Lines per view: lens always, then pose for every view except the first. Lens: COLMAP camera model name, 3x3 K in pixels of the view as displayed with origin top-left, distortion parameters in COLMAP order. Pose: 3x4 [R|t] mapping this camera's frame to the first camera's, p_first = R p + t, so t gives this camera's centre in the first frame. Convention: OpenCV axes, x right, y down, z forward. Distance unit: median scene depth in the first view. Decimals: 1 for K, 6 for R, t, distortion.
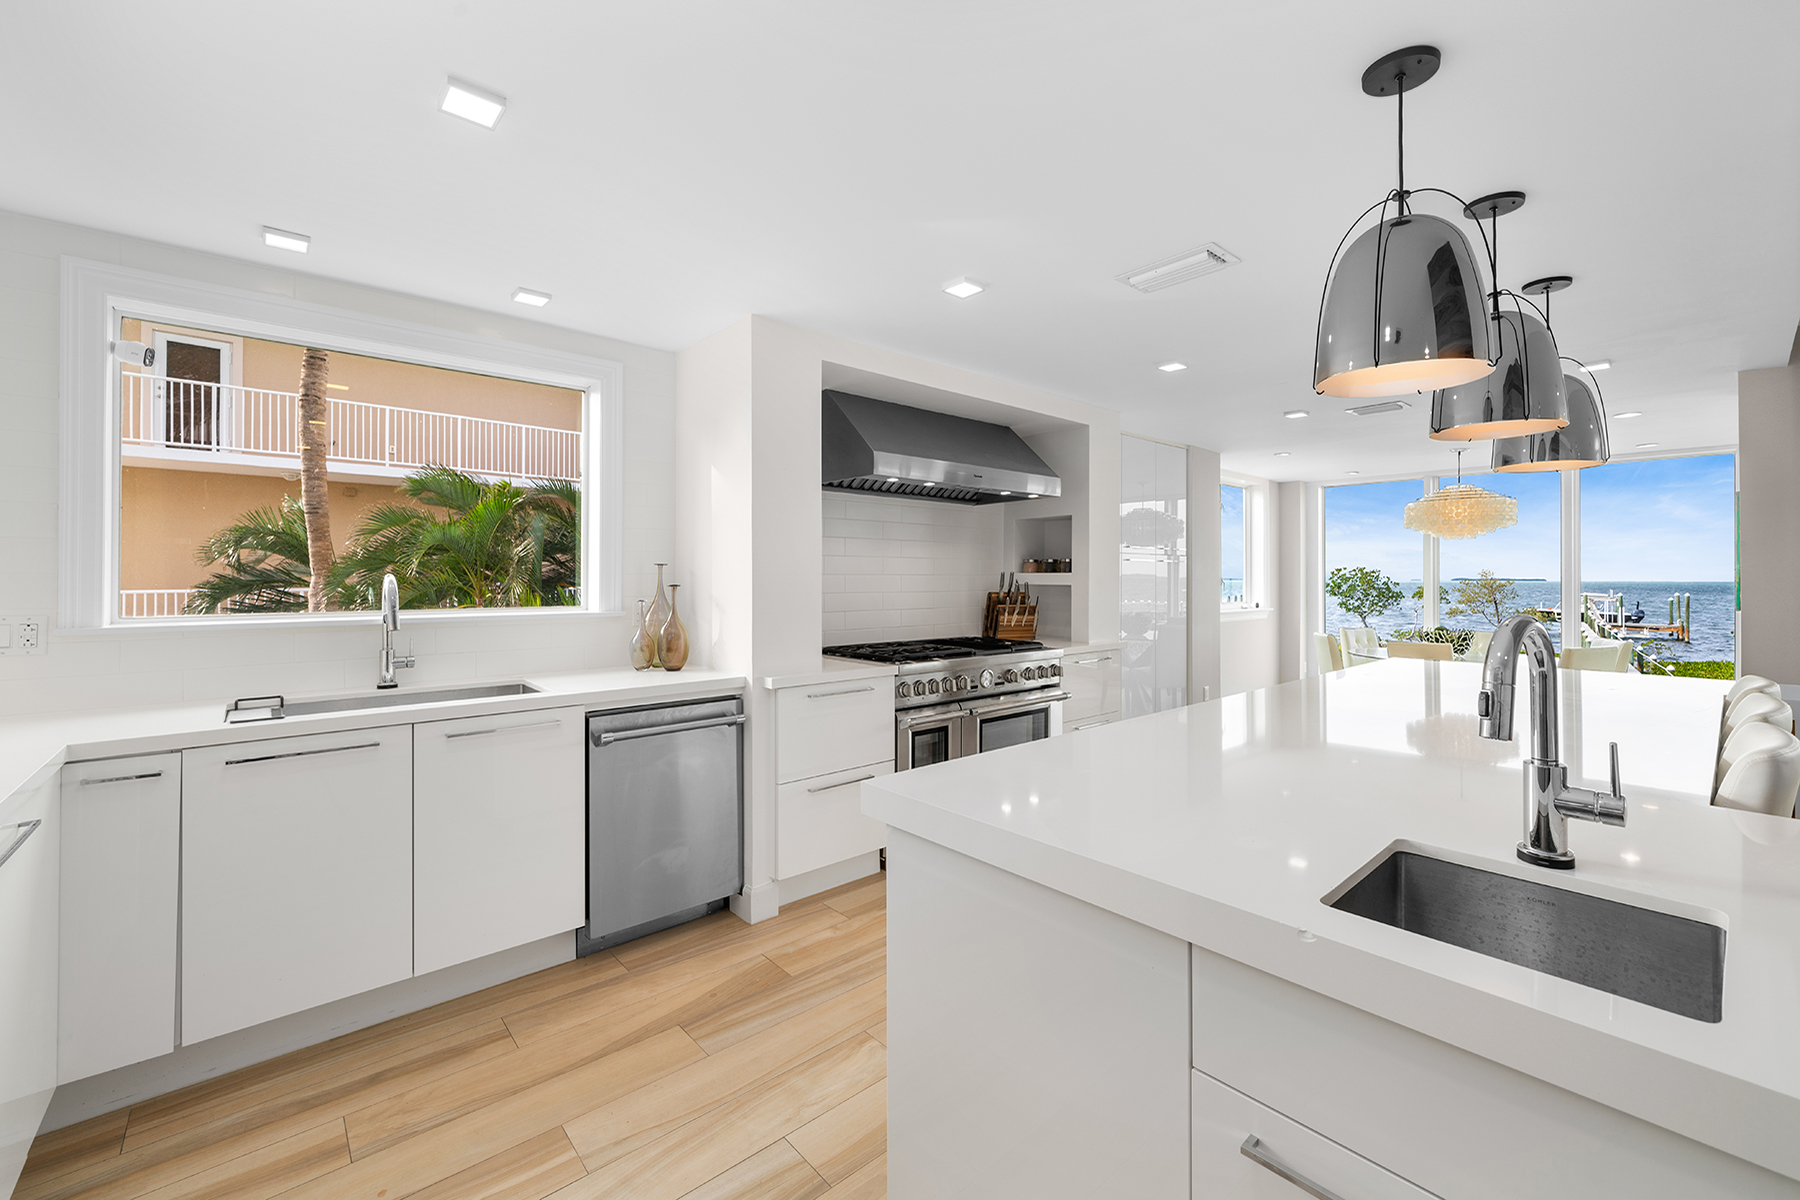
lens RADIAL K [[754.9, 0, 895.7], [0, 754.9, 576.4], [0, 0, 1]] dist [0.000663, -0.000048]
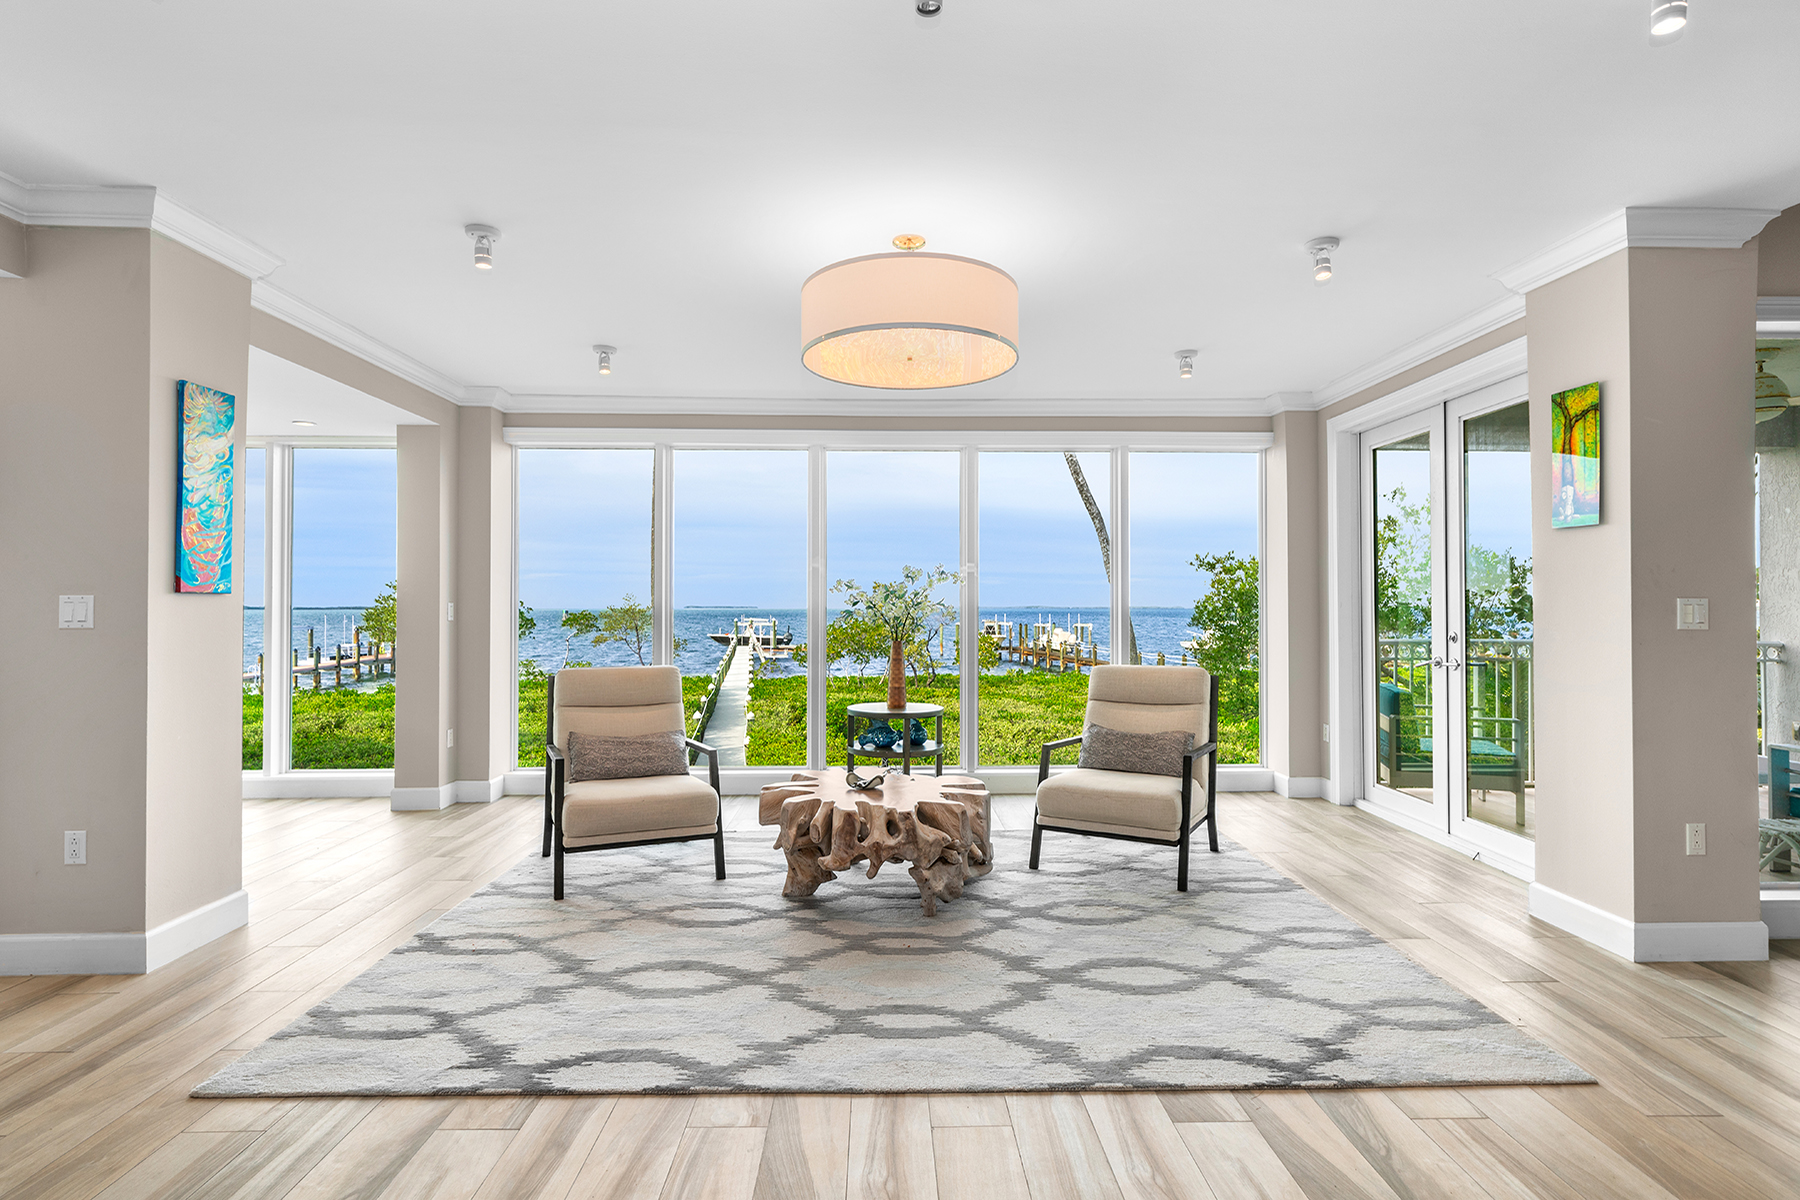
lens RADIAL K [[907.3, 0, 907.5], [0, 907.3, 592.5], [0, 0, 1]] dist [0.002422, 0.001737]
pose [[0.645223, 0.009576, 0.763934, 0.135892], [0.001502, 0.999904, -0.013803, 0.003867], [-0.763993, 0.010054, 0.645147, -0.022707]]
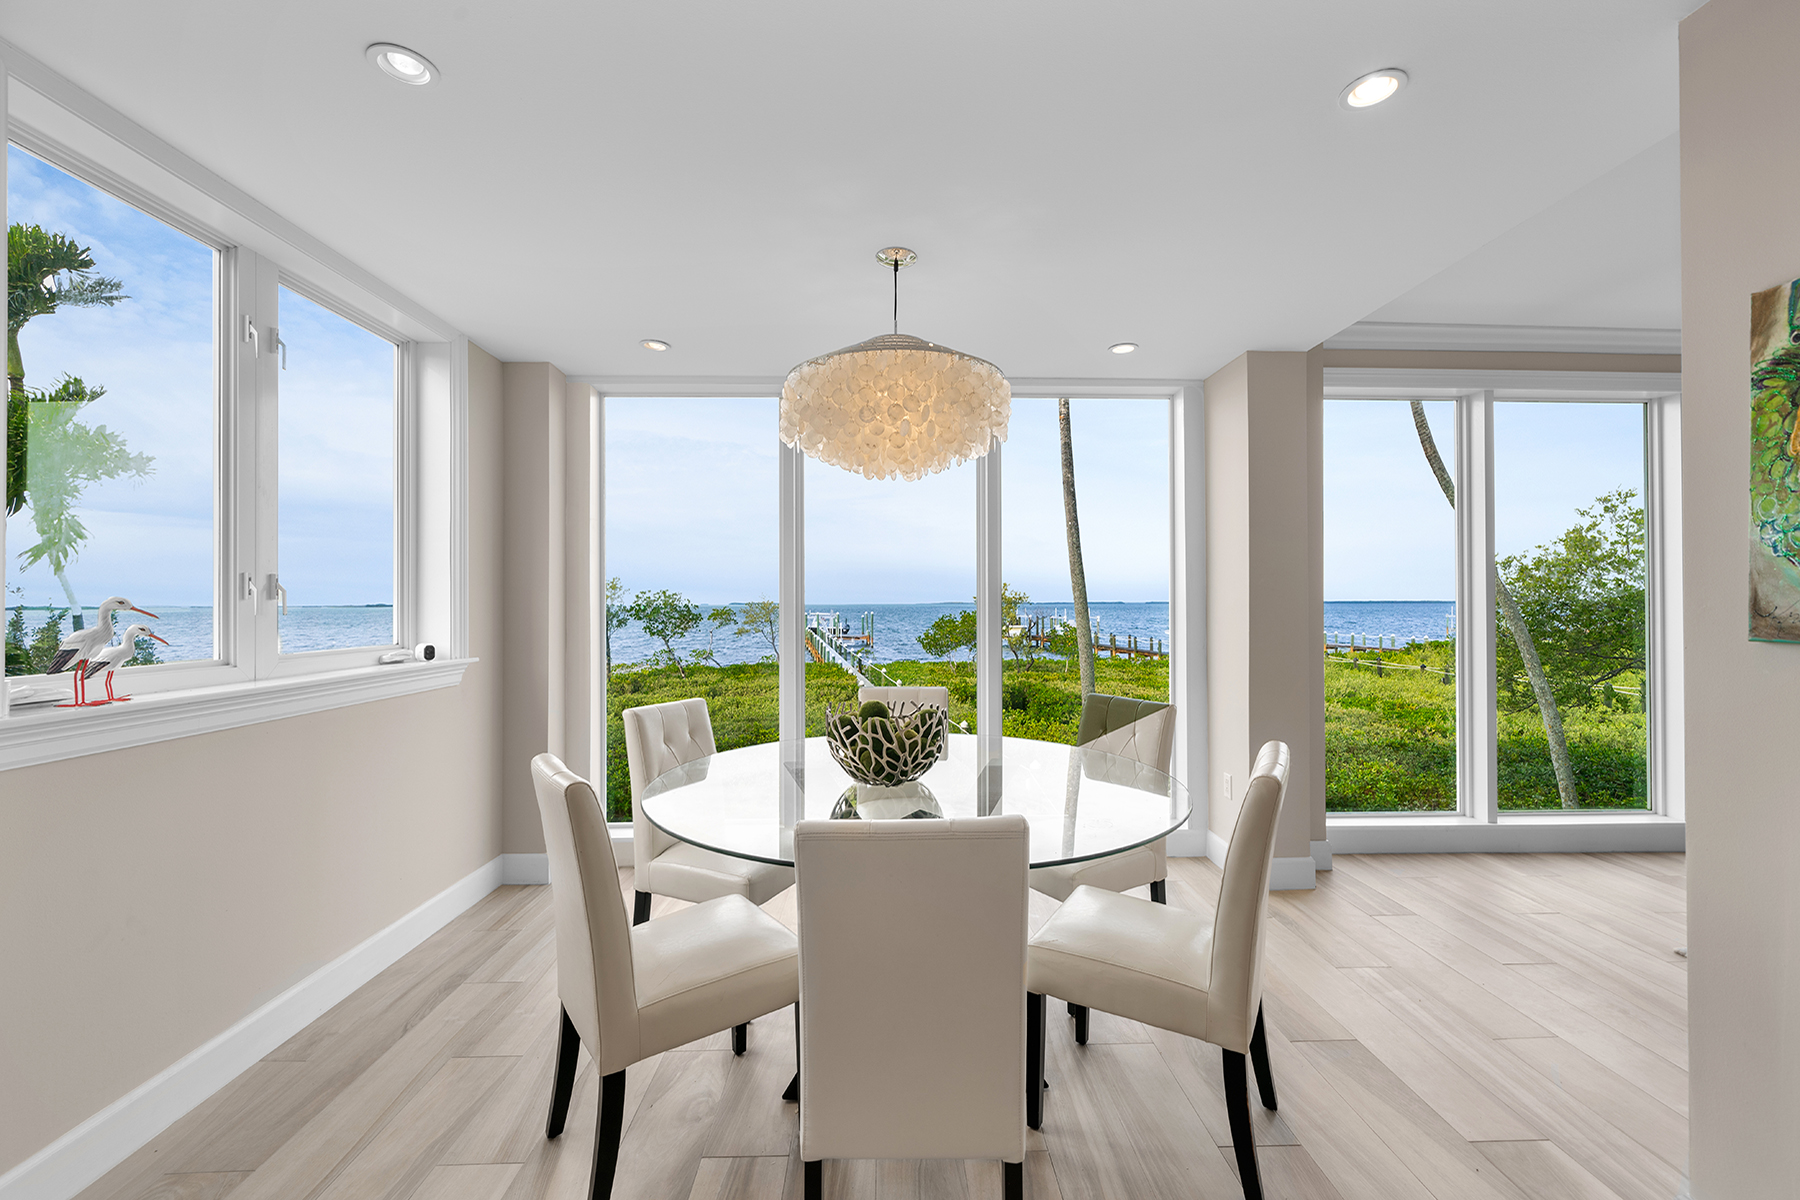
lens RADIAL K [[719.4, 0, 905.1], [0, 719.4, 593.6], [0, 0, 1]] dist [0.001075, -0.000089]
pose [[0.639542, 0.006510, 0.768728, 0.096615], [0.001886, 0.999948, -0.010037, 0.003196], [-0.768754, 0.007868, 0.639497, 0.160133]]
